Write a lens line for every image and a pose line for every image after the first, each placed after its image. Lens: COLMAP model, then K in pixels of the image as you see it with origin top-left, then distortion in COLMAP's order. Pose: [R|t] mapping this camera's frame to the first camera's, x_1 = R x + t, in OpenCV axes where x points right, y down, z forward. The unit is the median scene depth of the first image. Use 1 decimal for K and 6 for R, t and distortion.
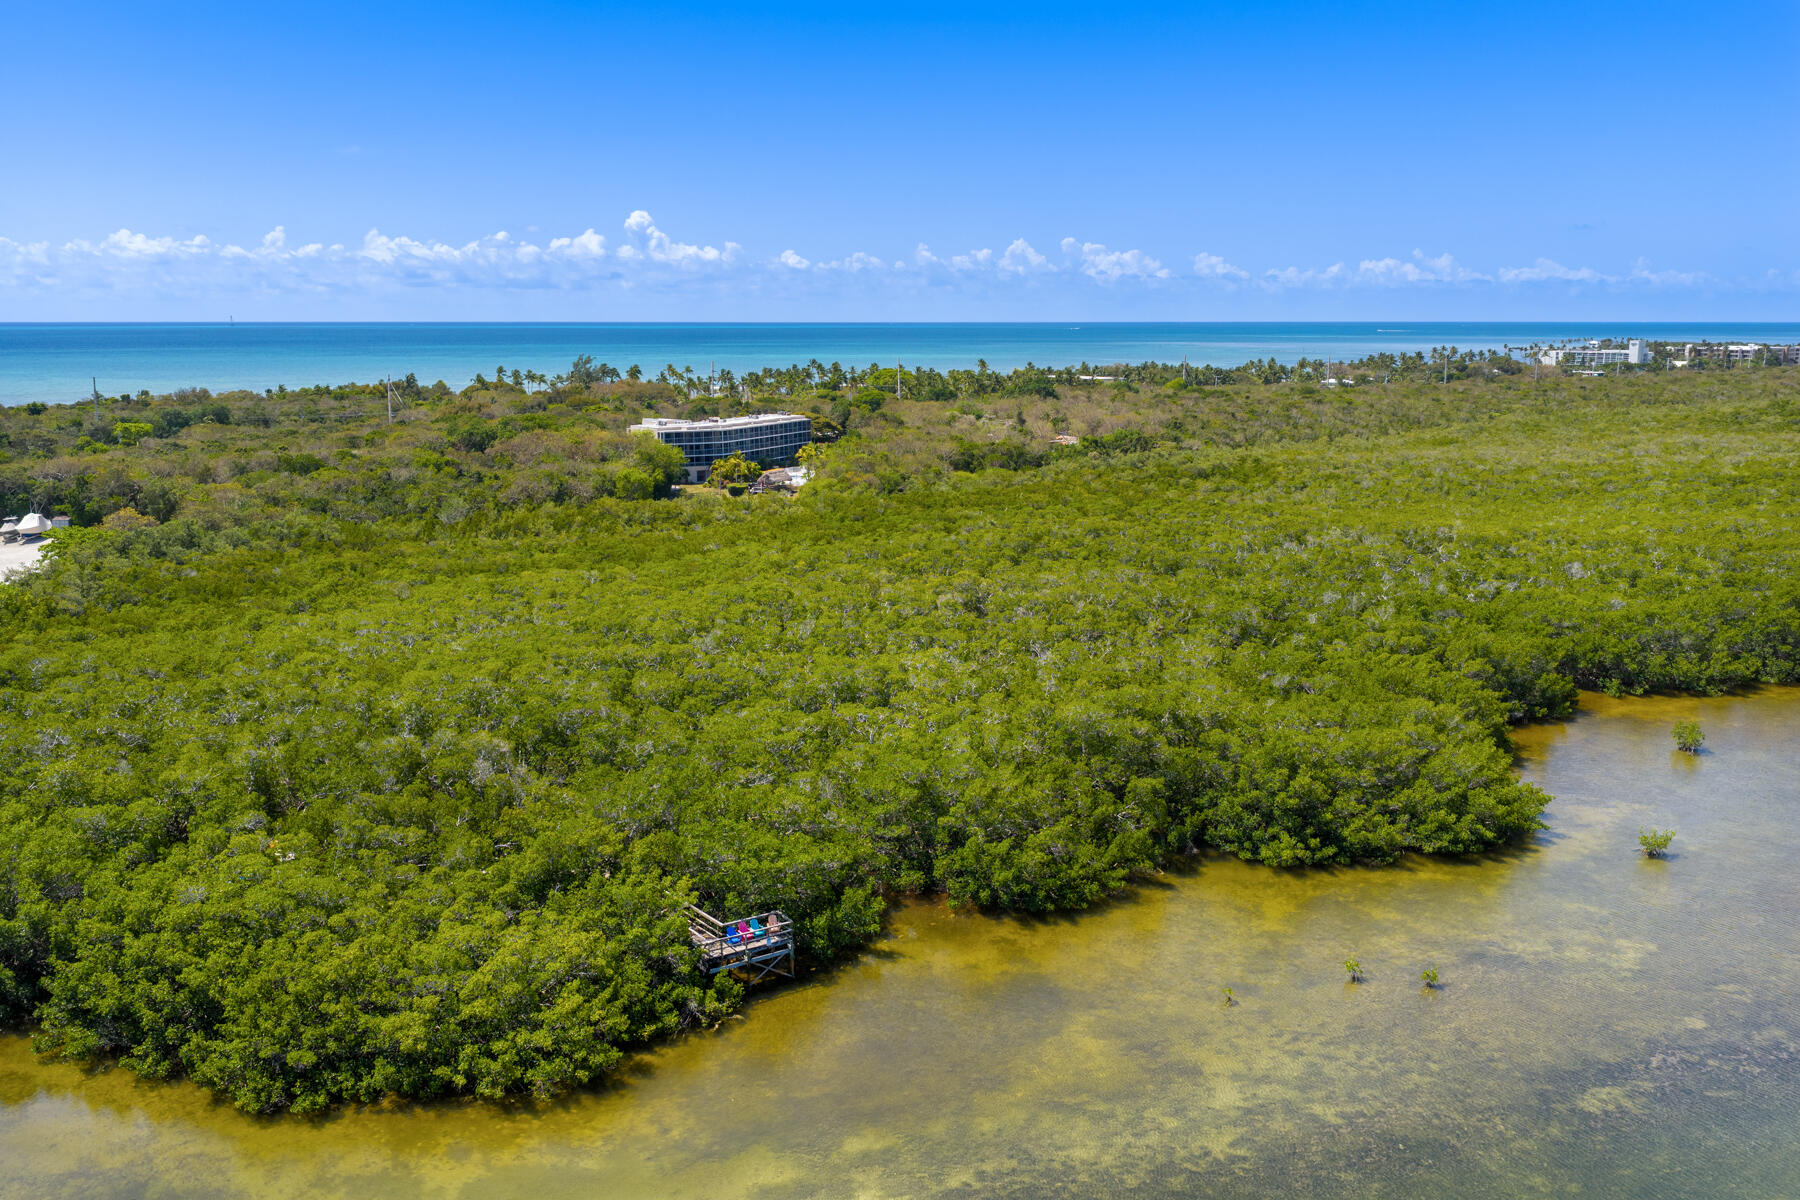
lens RADIAL K [[1460.7, 0, 900.0], [0, 1460.7, 600.0], [0, 0, 1]] dist [0.001341, -0.002464]
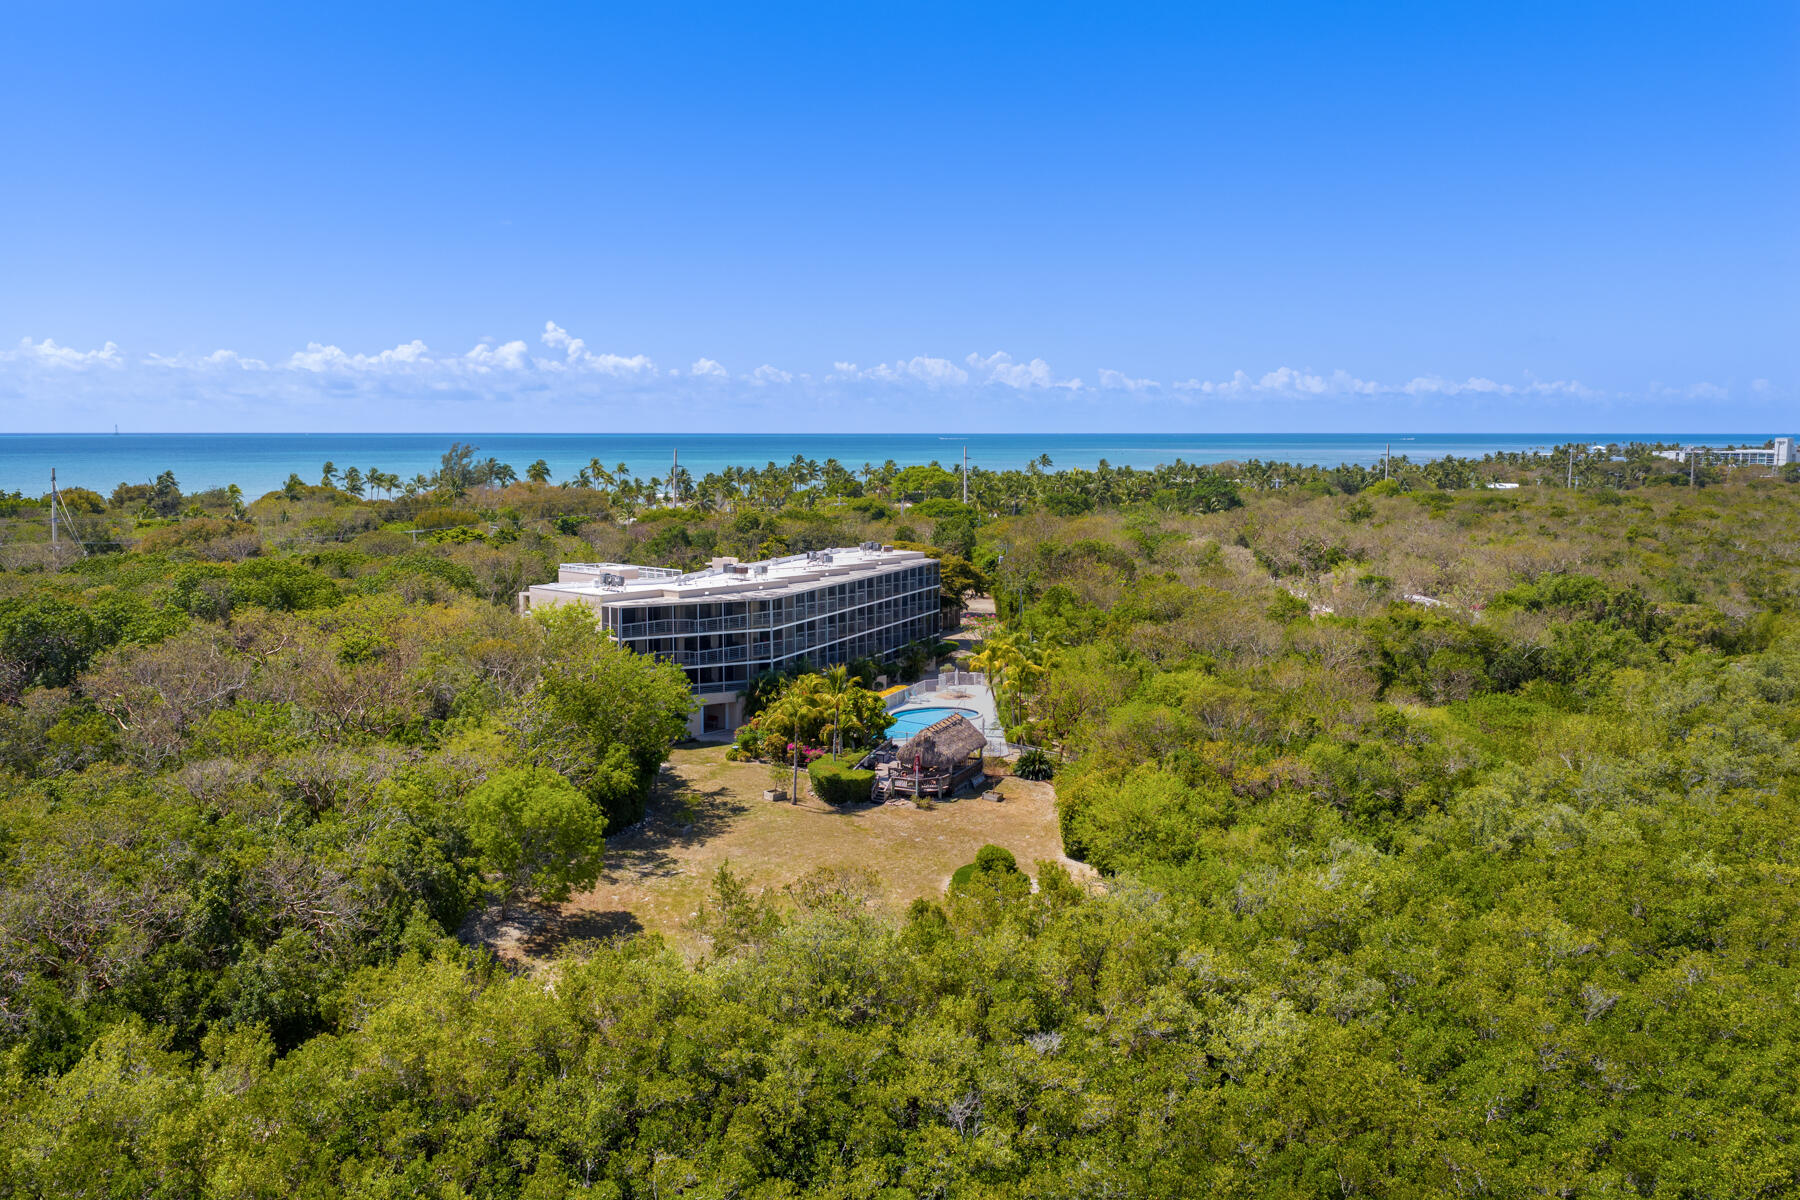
lens RADIAL K [[1460.7, 0, 900.0], [0, 1460.7, 600.0], [0, 0, 1]] dist [0.001341, -0.002464]
pose [[0.997946, -0.005689, 0.063812, -0.075550], [0.010433, 0.997185, -0.074254, -0.058584], [-0.063210, 0.074767, 0.995196, 0.413717]]
